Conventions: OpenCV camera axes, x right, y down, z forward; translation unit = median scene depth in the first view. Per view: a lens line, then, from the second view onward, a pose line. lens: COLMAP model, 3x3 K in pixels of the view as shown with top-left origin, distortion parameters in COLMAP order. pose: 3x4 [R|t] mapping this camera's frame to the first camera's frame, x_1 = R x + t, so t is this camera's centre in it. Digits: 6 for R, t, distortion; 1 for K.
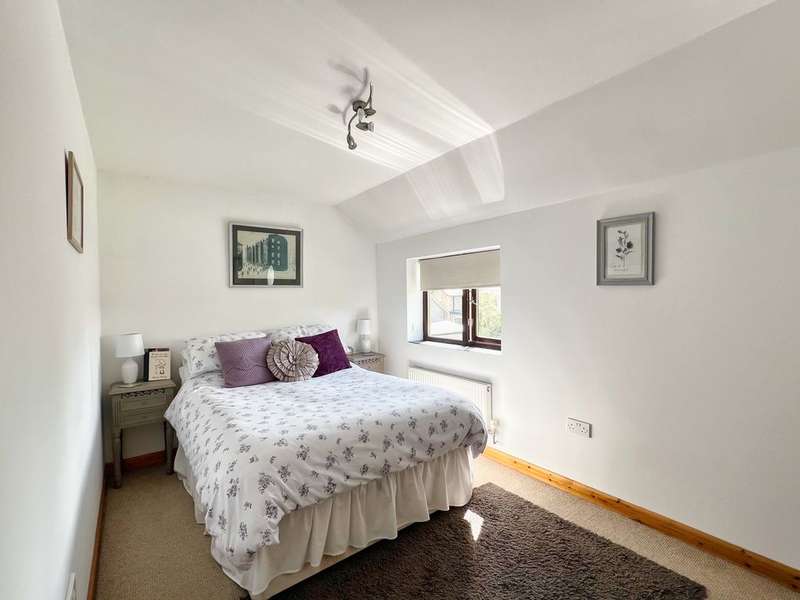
lens RADIAL K [[354.4, 0, 400.1], [0, 354.4, 301.4], [0, 0, 1]] dist [-0.003136, 0.000820]
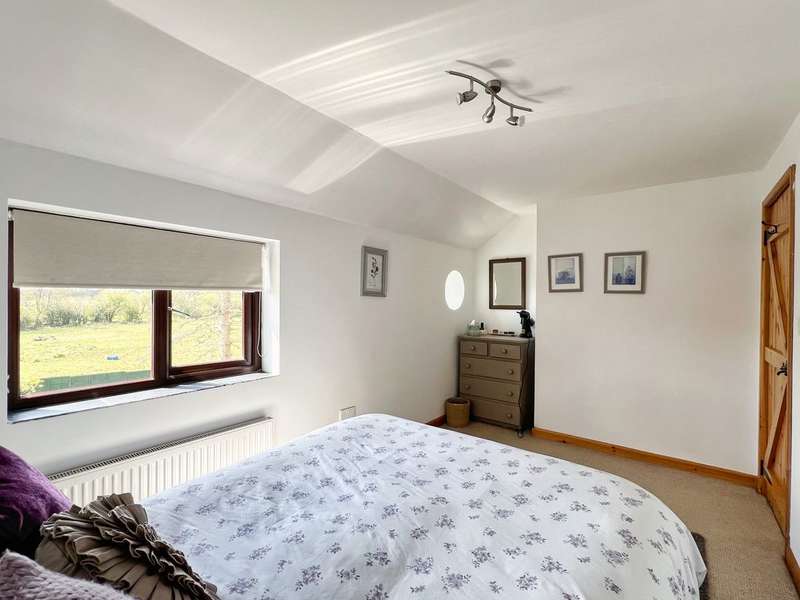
lens RADIAL K [[354.4, 0, 398.4], [0, 354.4, 302.9], [0, 0, 1]] dist [-0.003136, 0.000820]
pose [[-0.239210, 0.001479, 0.970967, -0.784248], [0.001858, 0.999998, -0.001065, -0.016473], [-0.970966, 0.001549, -0.239212, 1.246745]]
